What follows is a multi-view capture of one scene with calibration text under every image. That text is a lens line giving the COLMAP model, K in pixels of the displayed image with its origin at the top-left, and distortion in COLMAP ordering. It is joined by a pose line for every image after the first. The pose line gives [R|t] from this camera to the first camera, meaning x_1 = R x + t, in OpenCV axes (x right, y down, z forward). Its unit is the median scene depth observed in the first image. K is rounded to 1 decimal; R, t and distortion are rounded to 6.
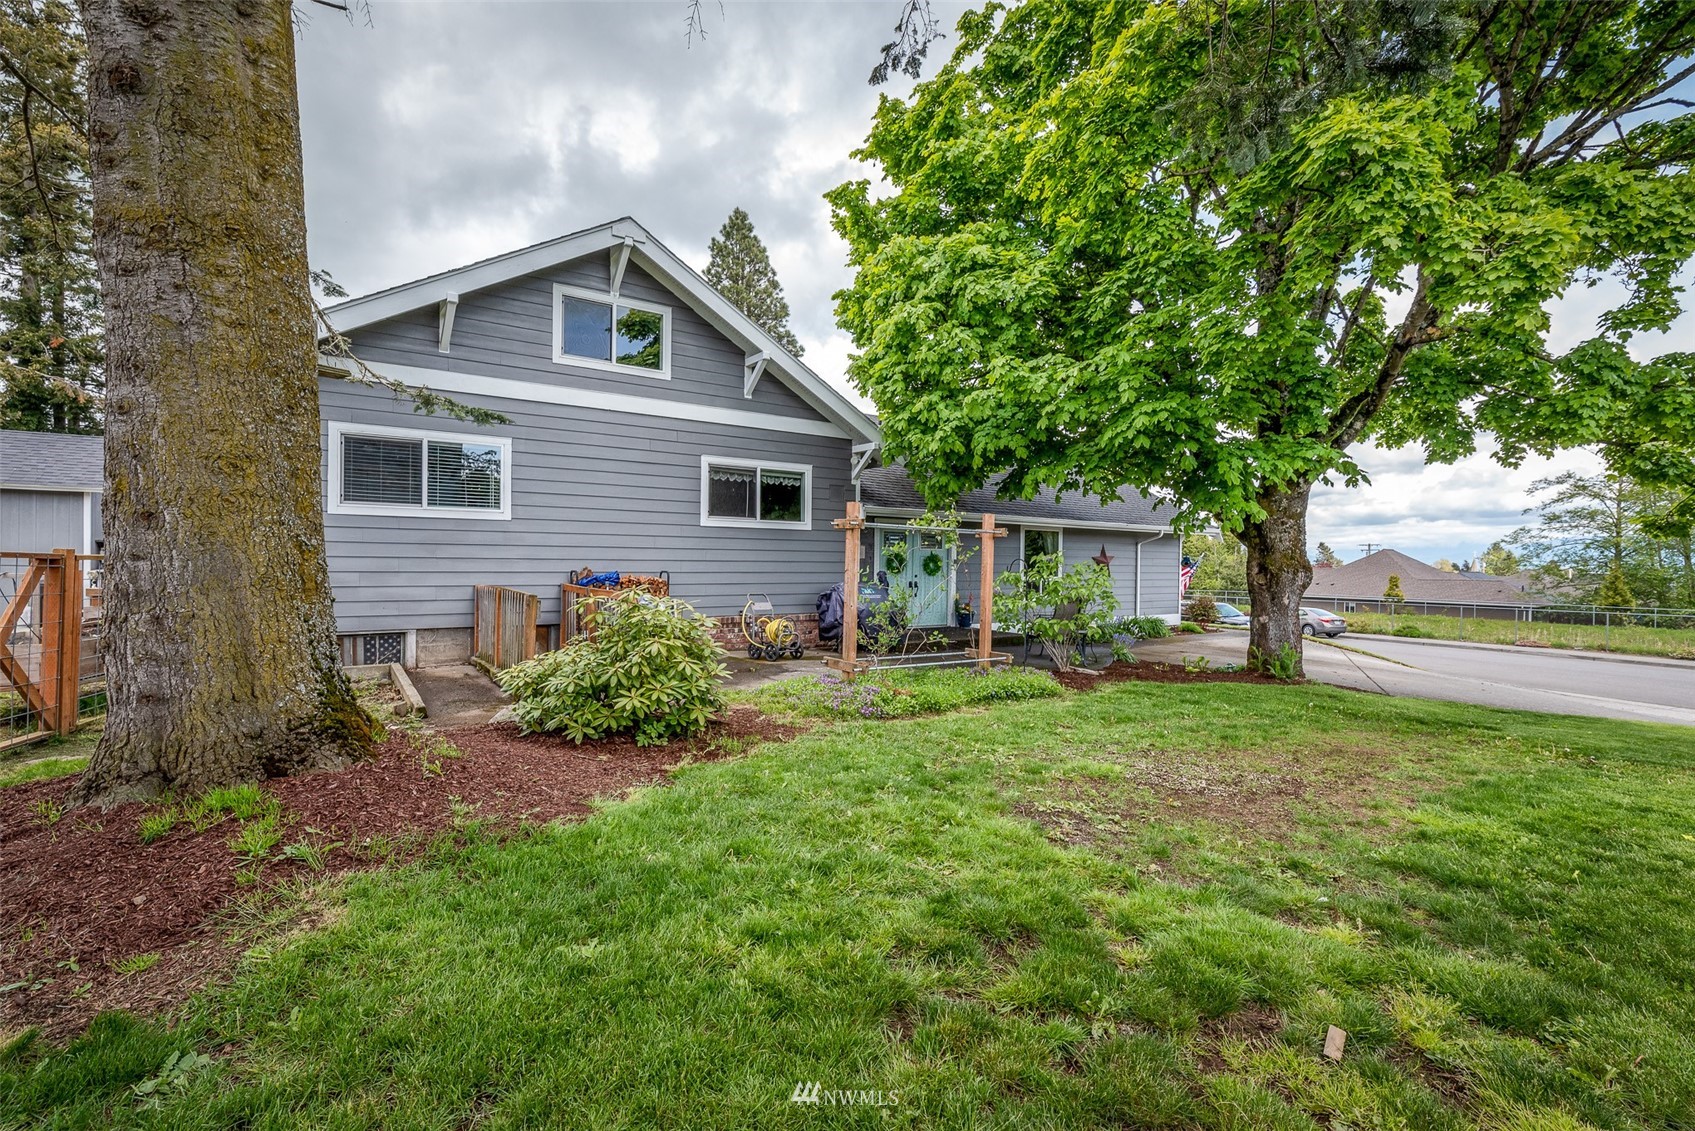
lens RADIAL K [[773.1, 0, 847.5], [0, 773.1, 565.5], [0, 0, 1]] dist [0.002354, -0.005491]
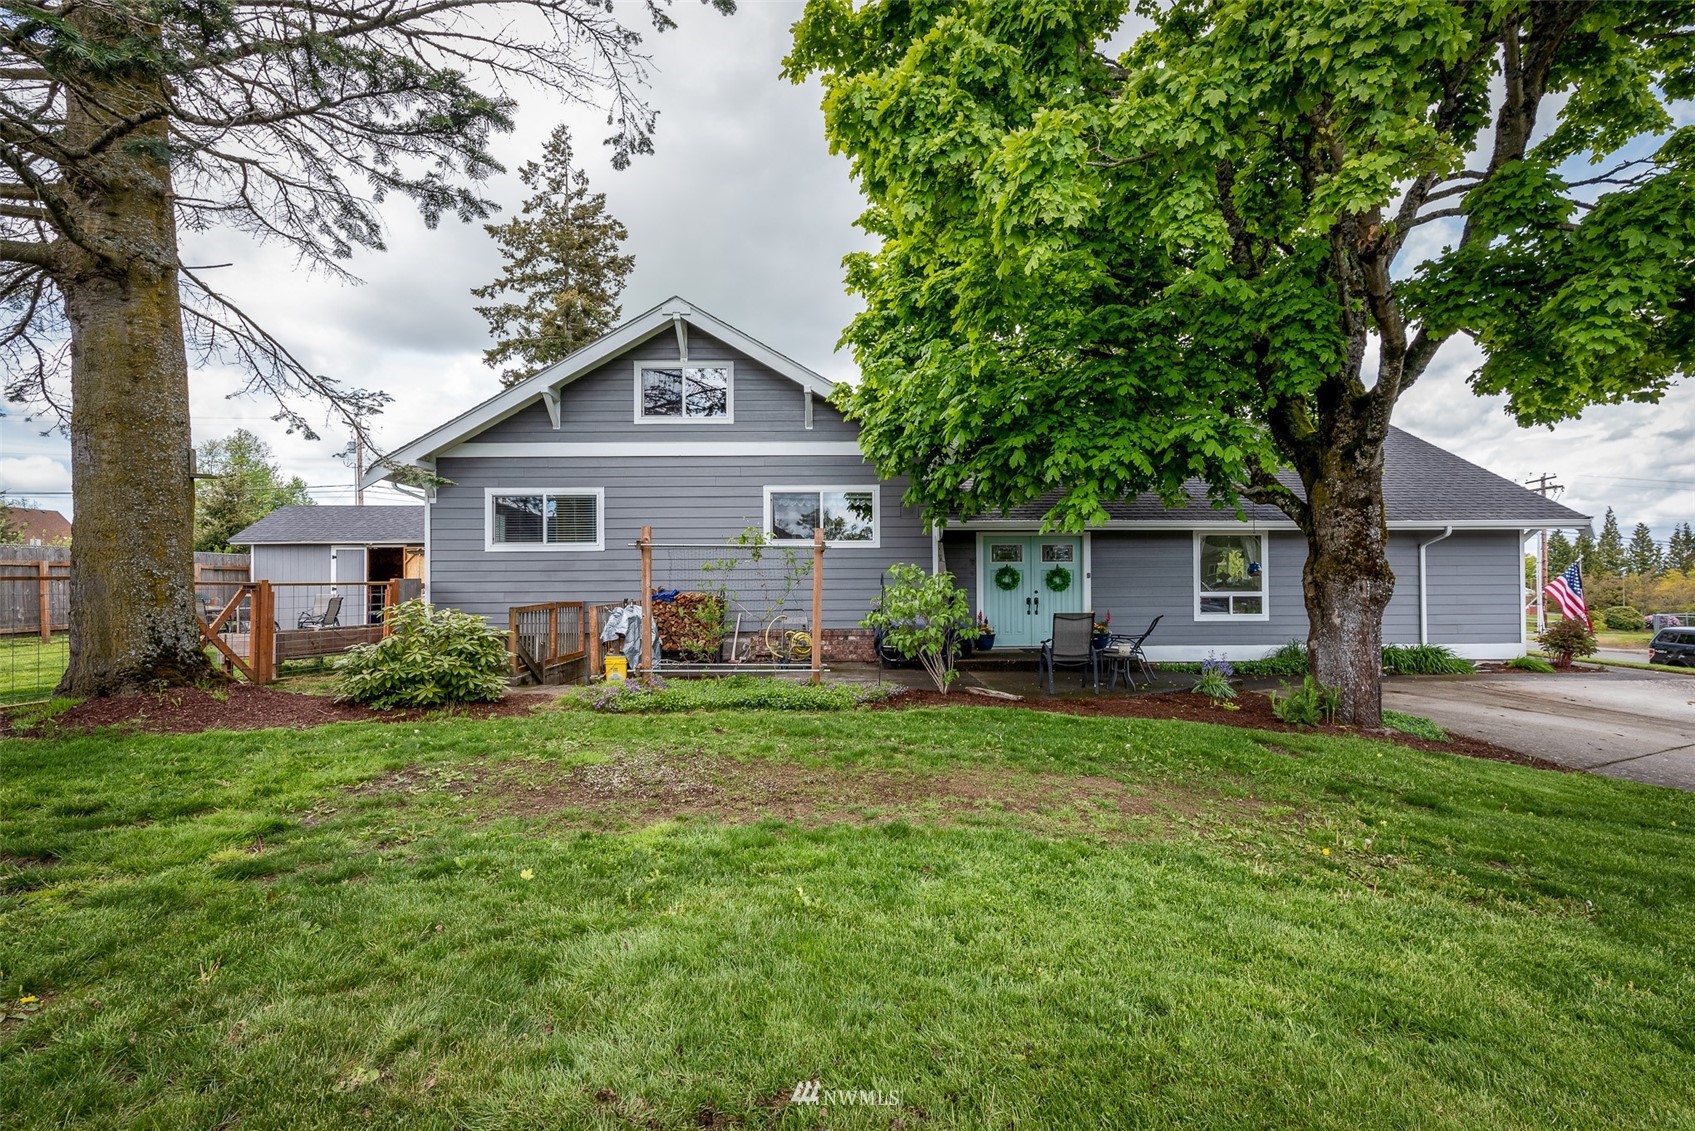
lens RADIAL K [[791.3, 0, 847.5], [0, 791.3, 565.5], [0, 0, 1]] dist [0.000143, -0.000031]
pose [[0.833127, -0.027951, -0.552375, 0.543077], [0.013766, 0.999461, -0.029811, 0.009313], [0.552910, 0.017232, 0.833063, 0.110018]]
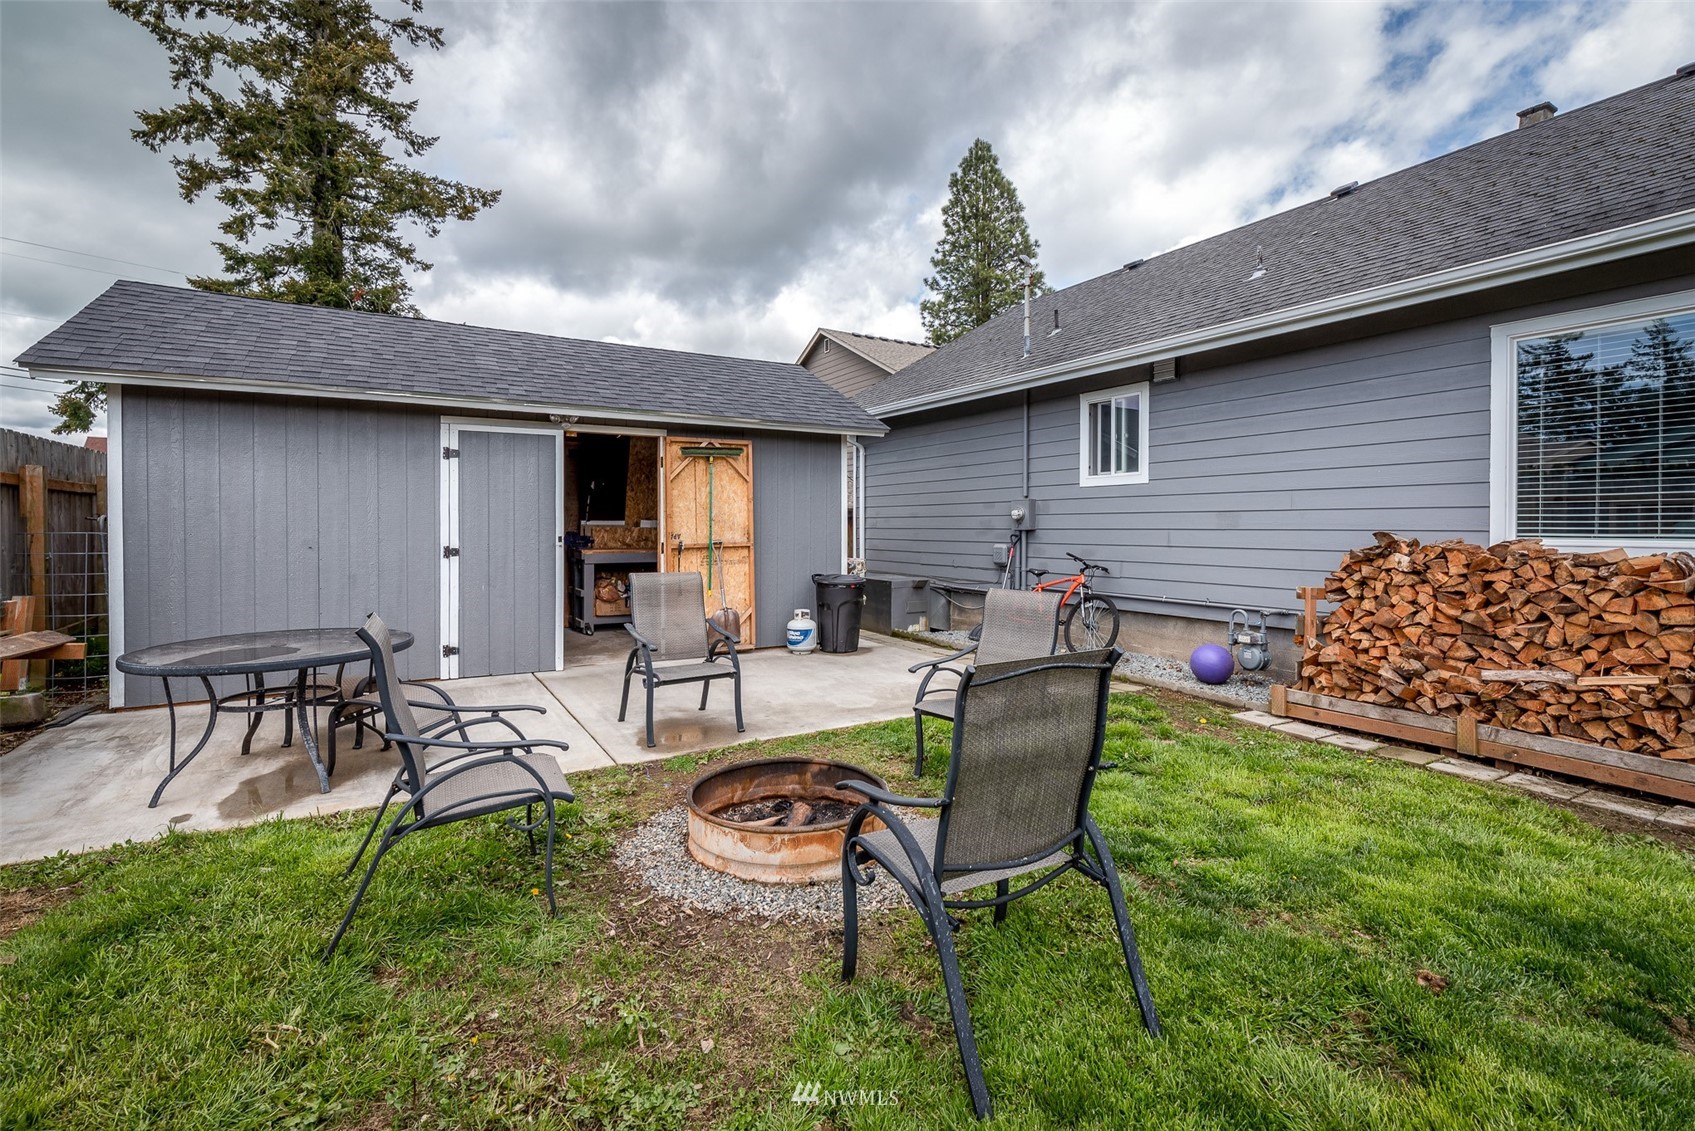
lens RADIAL K [[751.0, 0, 840.7], [0, 751.0, 529.2], [0, 0, 1]] dist [-0.002637, -0.000254]
pose [[0.998377, -0.013268, -0.055386, -1.096683], [0.012965, 0.999899, -0.005817, -0.017188], [0.055458, 0.005090, 0.998448, 0.430077]]
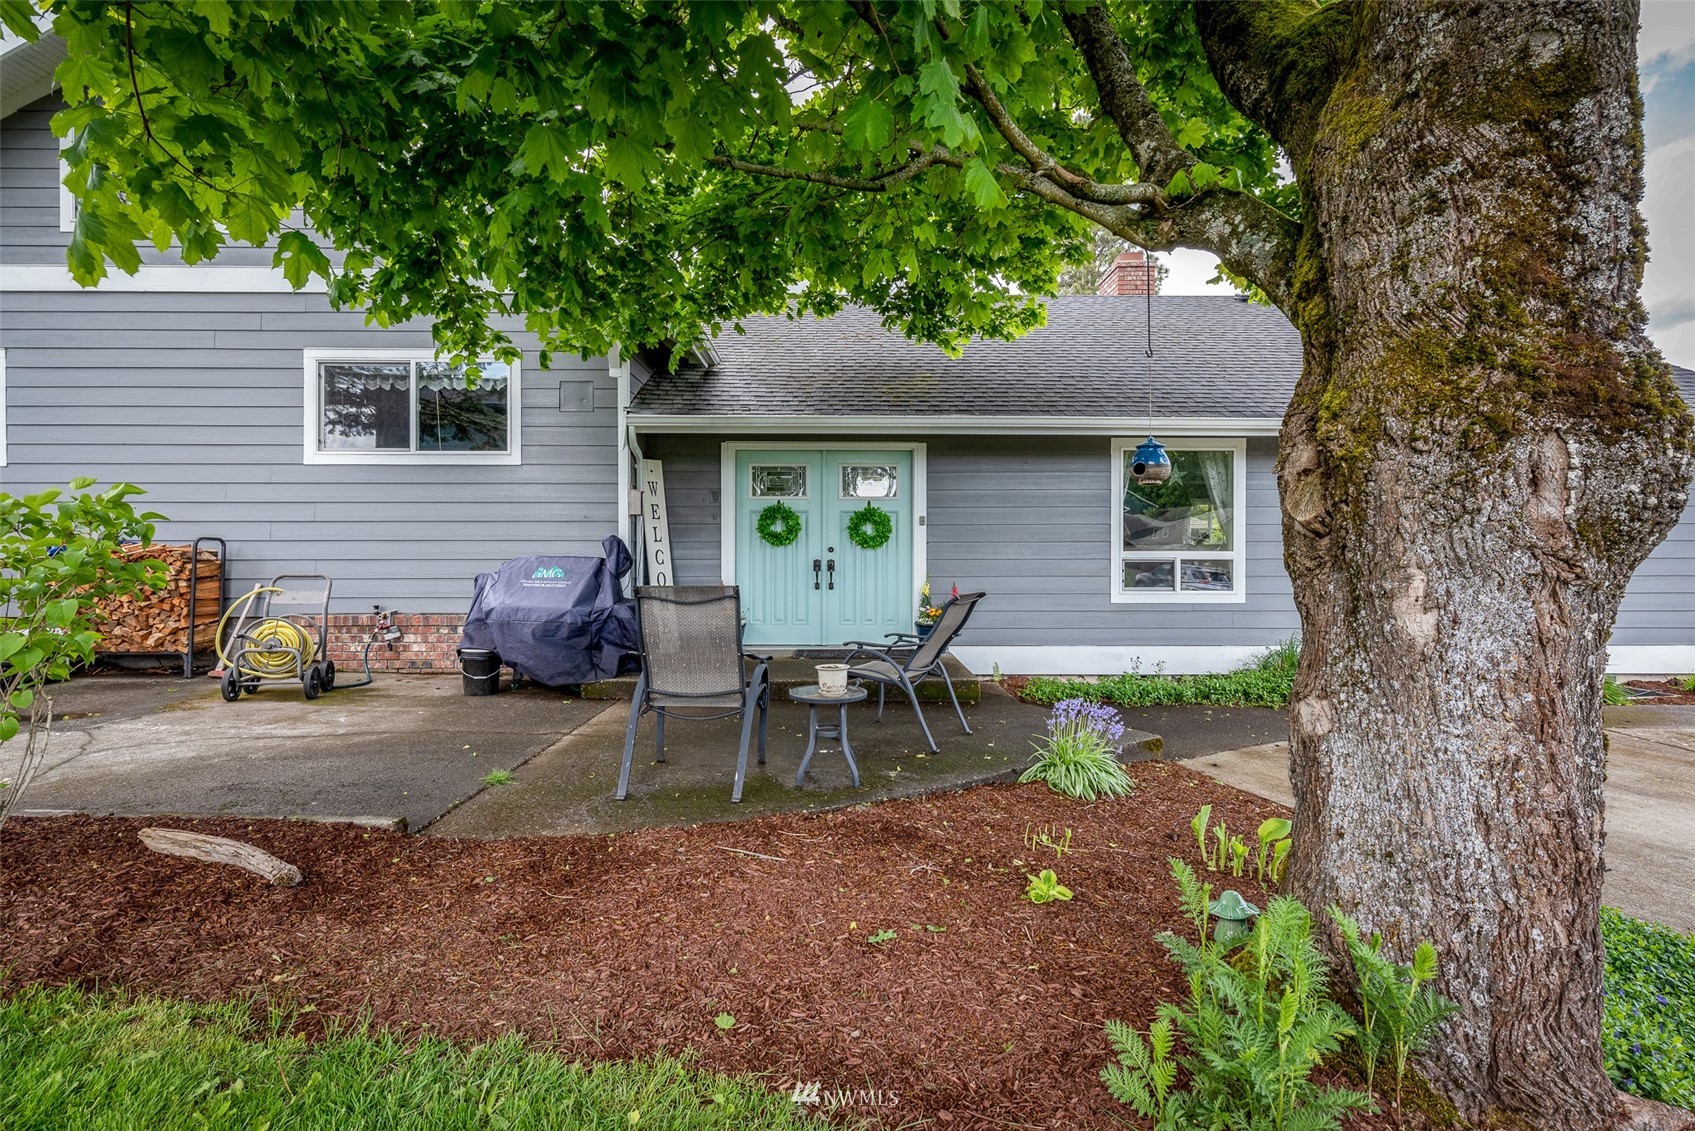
lens RADIAL K [[793.3, 0, 848.5], [0, 793.3, 558.2], [0, 0, 1]] dist [0.000270, 0.000180]
pose [[0.824986, -0.010717, -0.565052, 0.512491], [0.008471, 0.999942, -0.006598, 0.029783], [0.565090, 0.000657, 0.825029, 0.724018]]
